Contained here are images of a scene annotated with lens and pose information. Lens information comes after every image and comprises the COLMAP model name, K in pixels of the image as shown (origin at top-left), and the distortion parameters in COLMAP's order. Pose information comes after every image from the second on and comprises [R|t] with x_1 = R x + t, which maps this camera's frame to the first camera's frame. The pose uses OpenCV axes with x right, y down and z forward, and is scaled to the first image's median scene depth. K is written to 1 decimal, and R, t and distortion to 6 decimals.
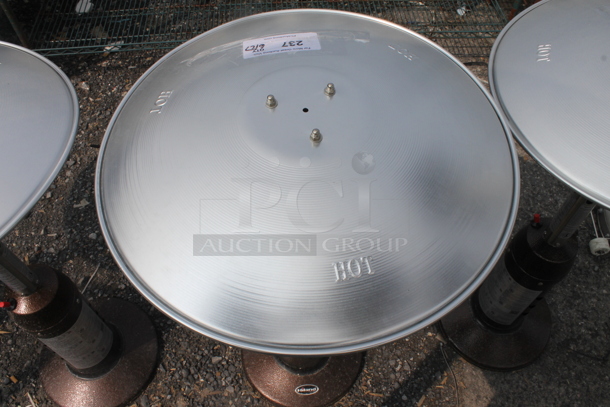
lens RADIAL K [[498.5, 0, 301.9], [0, 498.5, 204.9], [0, 0, 1]] dist [-0.133298, 0.061723]
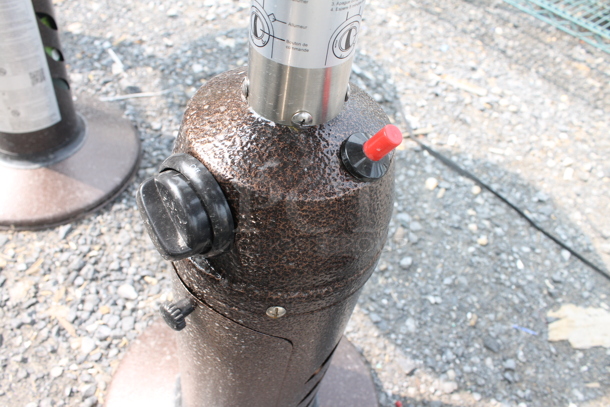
lens RADIAL K [[498.5, 0, 303.2], [0, 498.5, 201.7], [0, 0, 1]] dist [-0.133298, 0.061723]
pose [[0.649828, 0.611580, -0.451325, 0.116993], [-0.699921, 0.713009, -0.041581, 0.146032], [0.296369, 0.342912, 0.891390, 0.583150]]
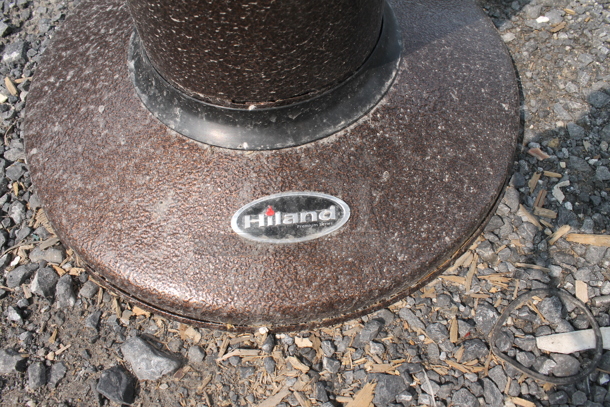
lens RADIAL K [[498.5, 0, 303.7], [0, 498.5, 200.0], [0, 0, 1]] dist [-0.133298, 0.061723]
pose [[0.999050, -0.042781, -0.008296, 0.016924], [0.043460, 0.992134, 0.117392, 0.331679], [0.003209, -0.117641, 0.993051, 0.766501]]
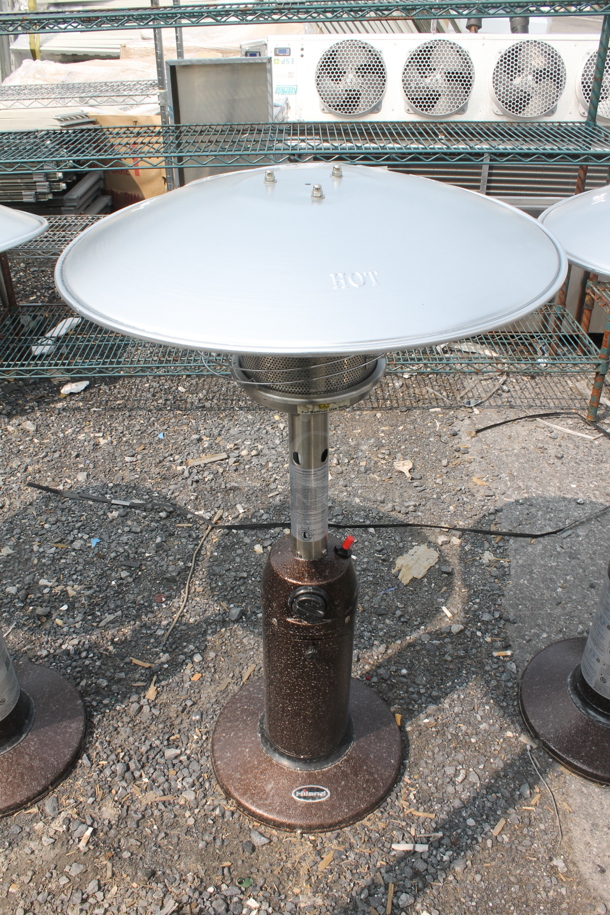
lens RADIAL K [[747.8, 0, 288.8], [0, 747.8, 480.4], [0, 0, 1]] dist [-0.133298, 0.061723]
pose [[0.997801, 0.023851, -0.061837, 0.028699], [-0.044183, 0.934823, -0.352356, 0.319068], [0.049403, 0.354313, 0.933821, -0.008724]]
